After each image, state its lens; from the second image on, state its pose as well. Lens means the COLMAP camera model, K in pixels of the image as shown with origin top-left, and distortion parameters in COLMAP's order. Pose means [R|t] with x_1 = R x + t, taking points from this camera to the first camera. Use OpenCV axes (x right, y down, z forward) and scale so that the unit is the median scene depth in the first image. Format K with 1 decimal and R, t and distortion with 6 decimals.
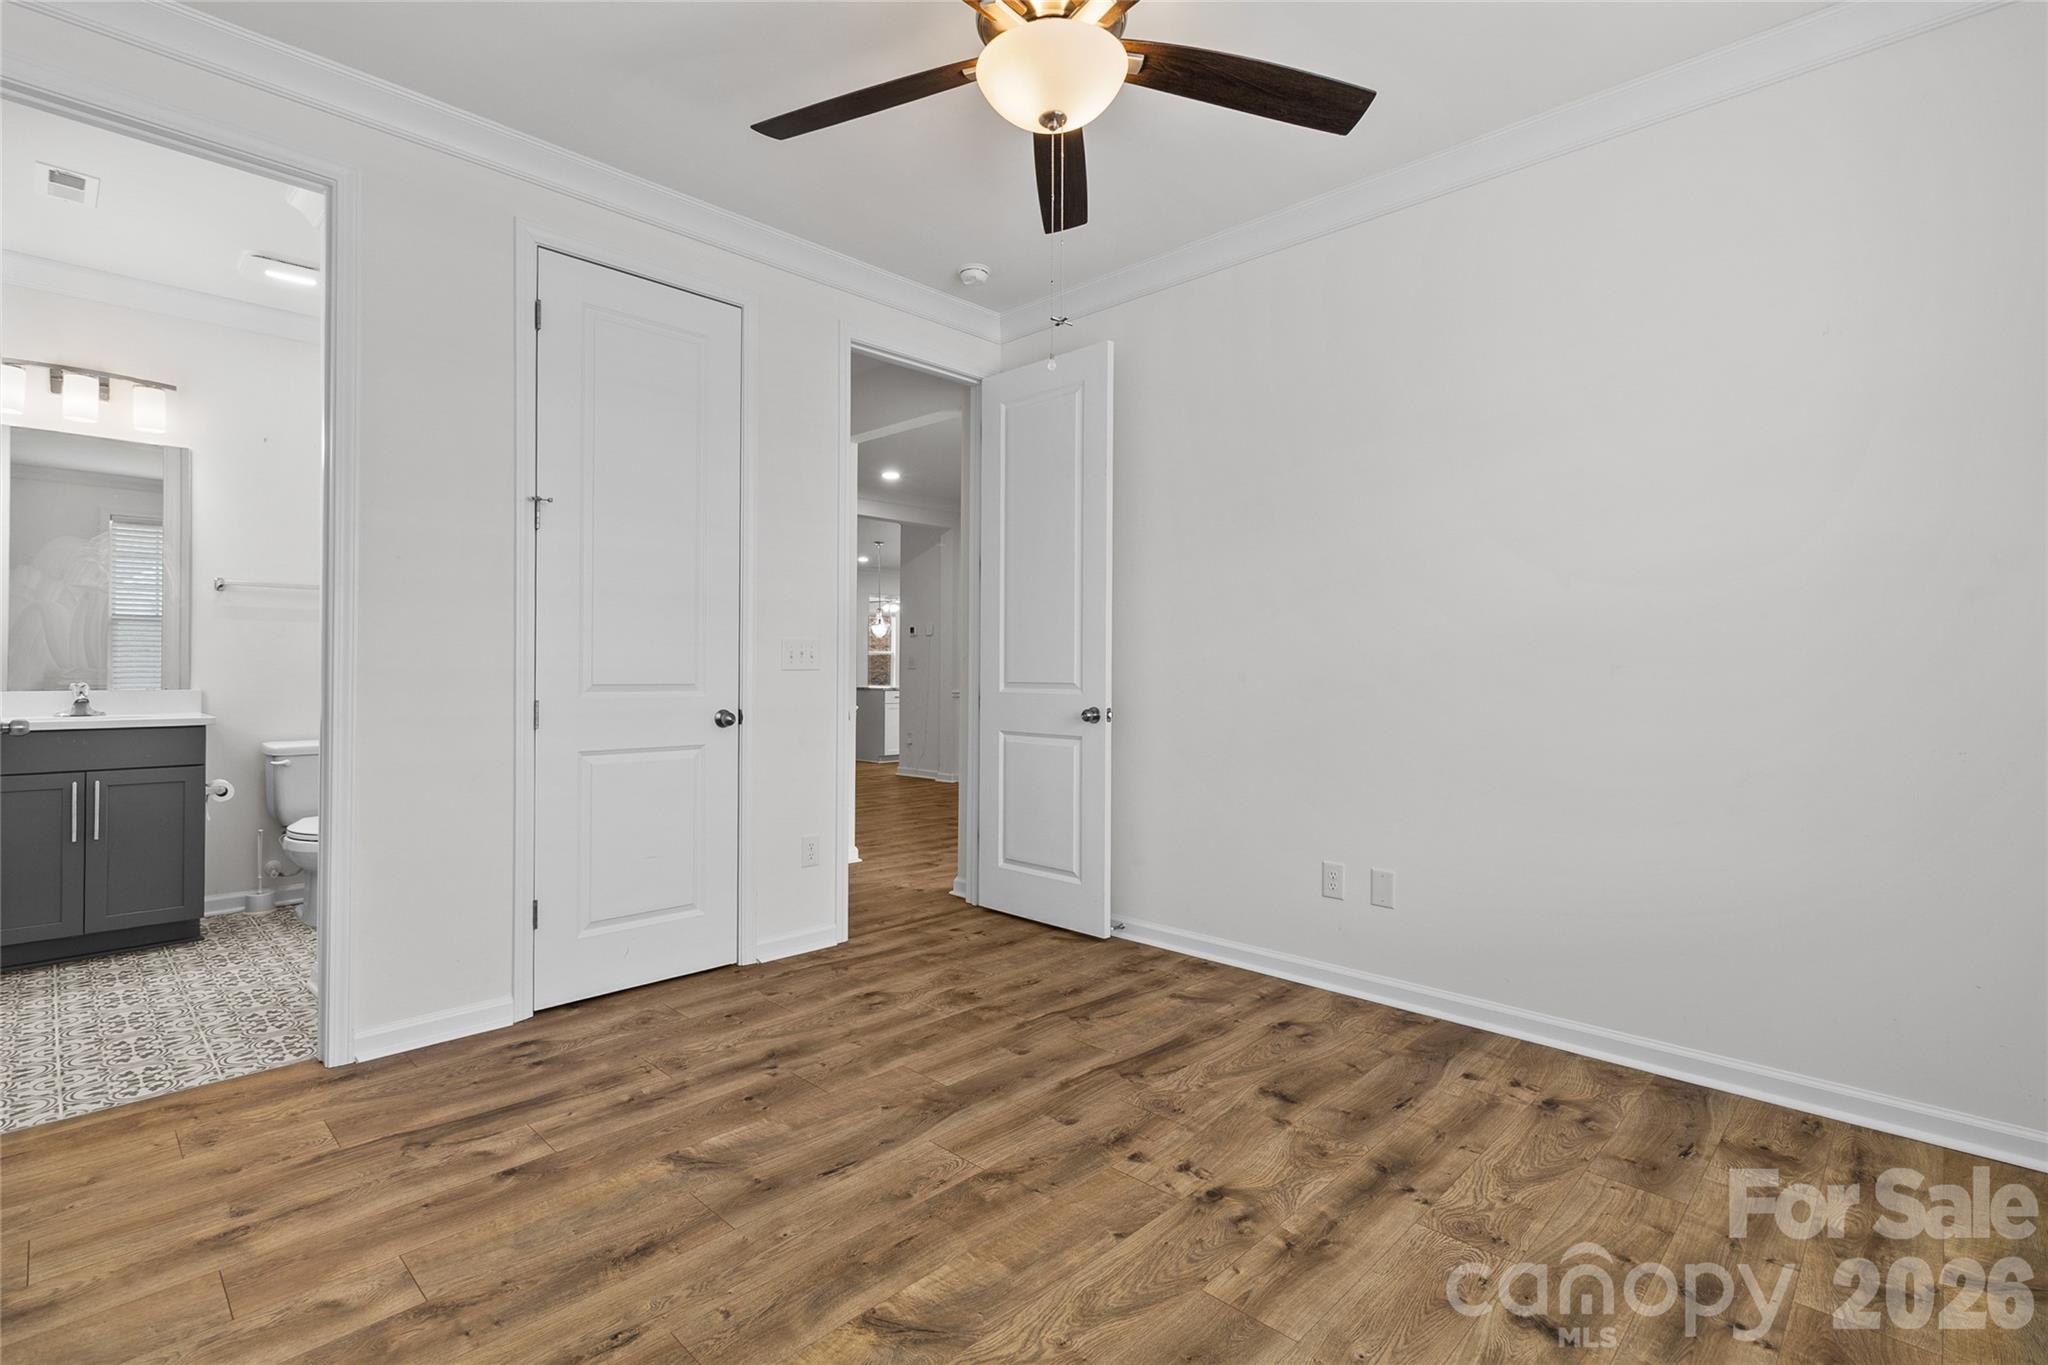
lens RADIAL K [[935.3, 0, 1026.5], [0, 935.3, 663.3], [0, 0, 1]] dist [-0.001227, 0.000033]
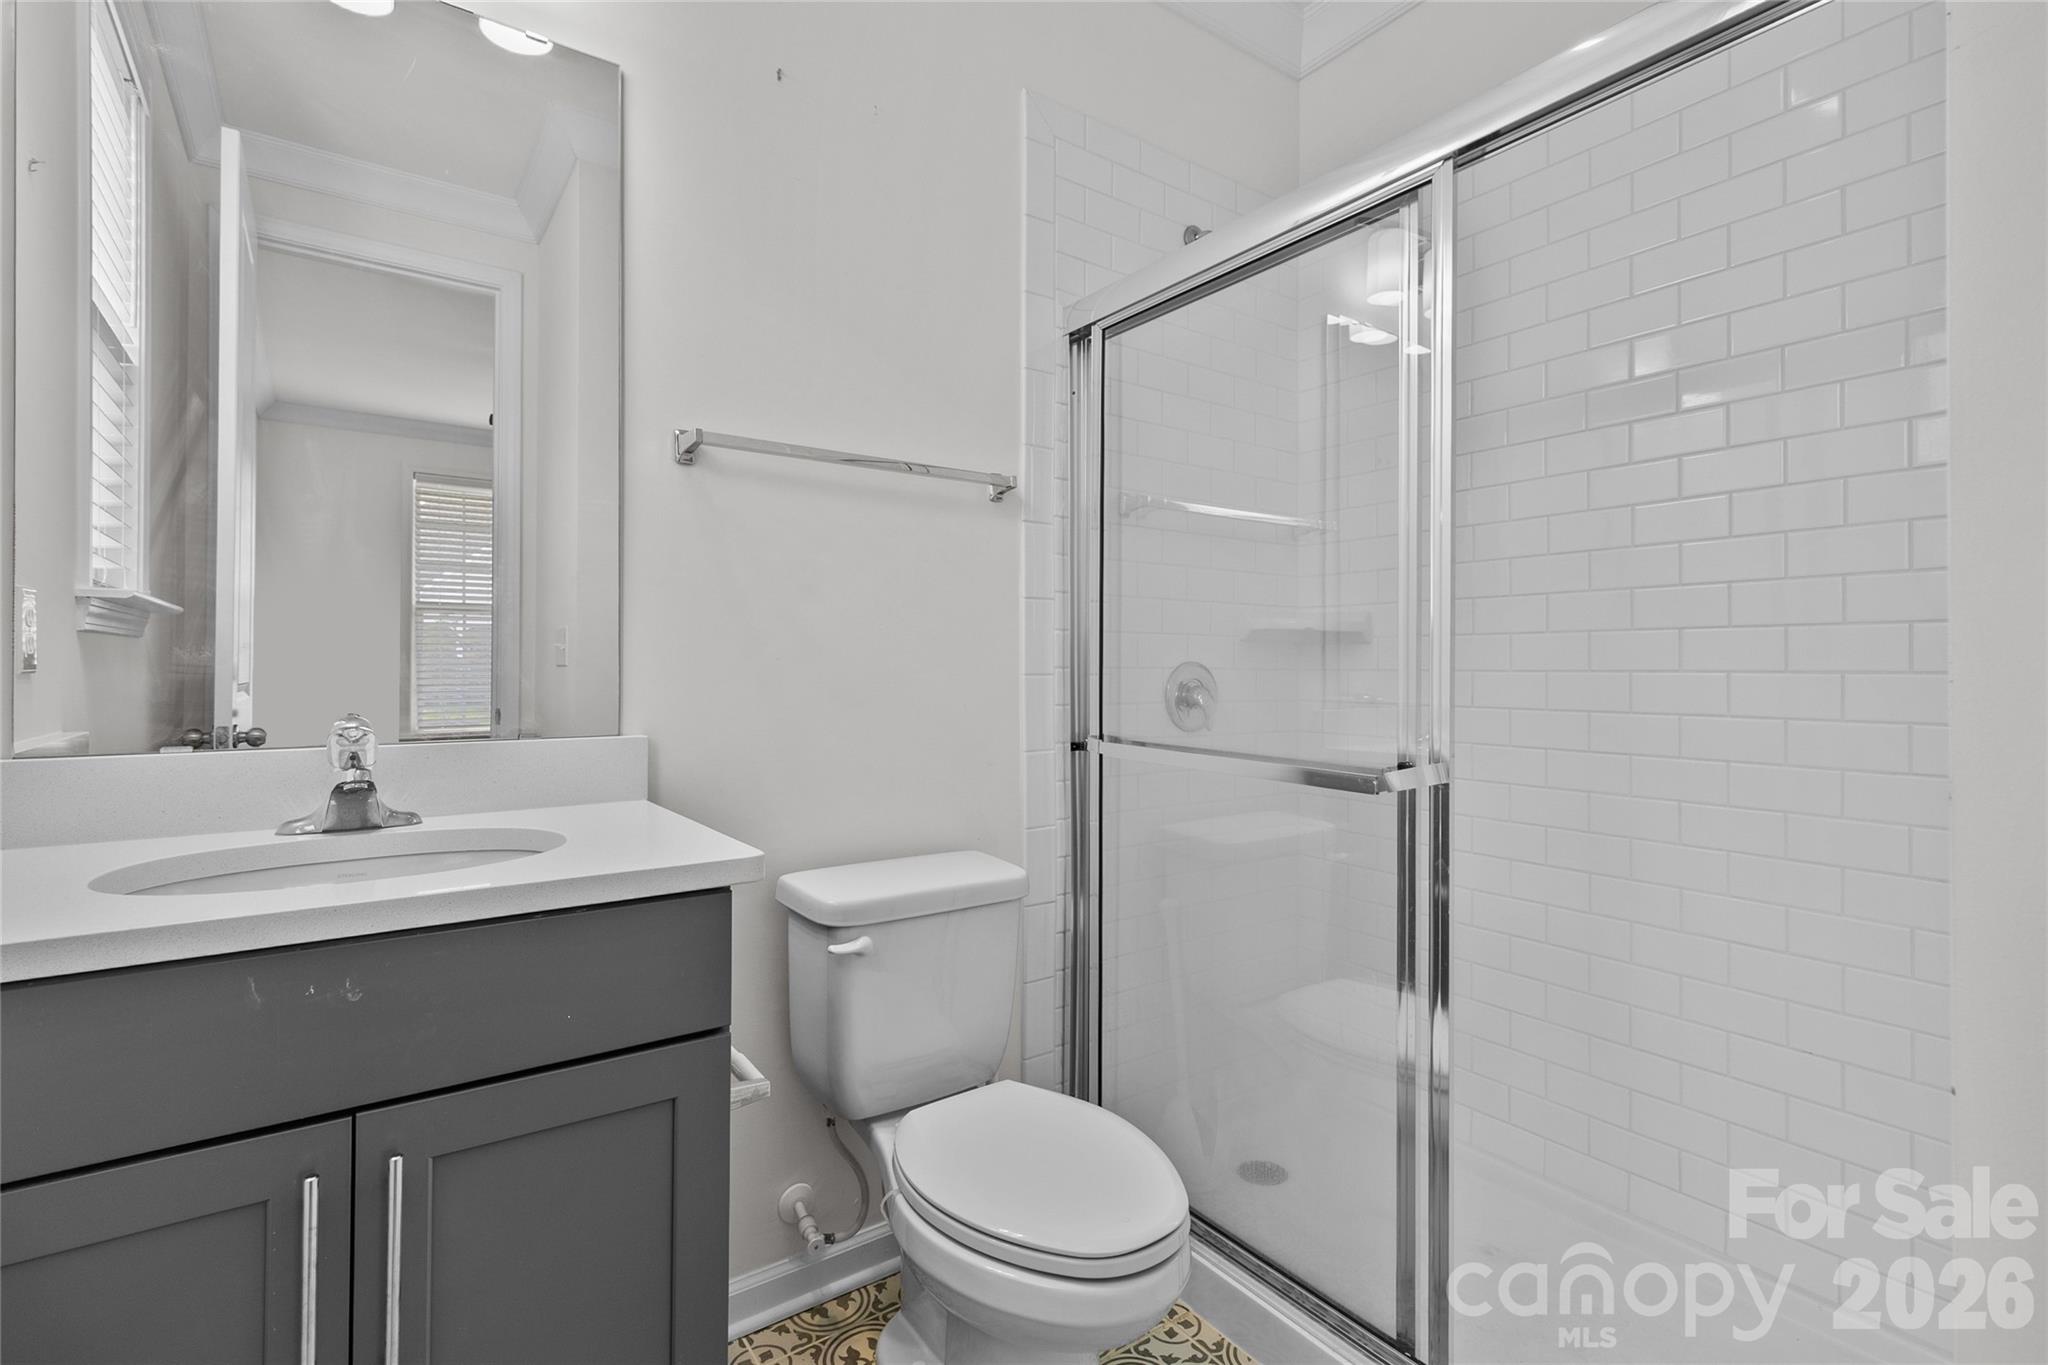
lens RADIAL K [[935.3, 0, 1023.9], [0, 935.3, 689.7], [0, 0, 1]] dist [-0.001227, 0.000033]
pose [[0.978118, 0.004008, -0.208012, -0.736287], [-0.000711, 0.999873, 0.015923, 0.004823], [0.208049, -0.015426, 0.977997, 0.748880]]
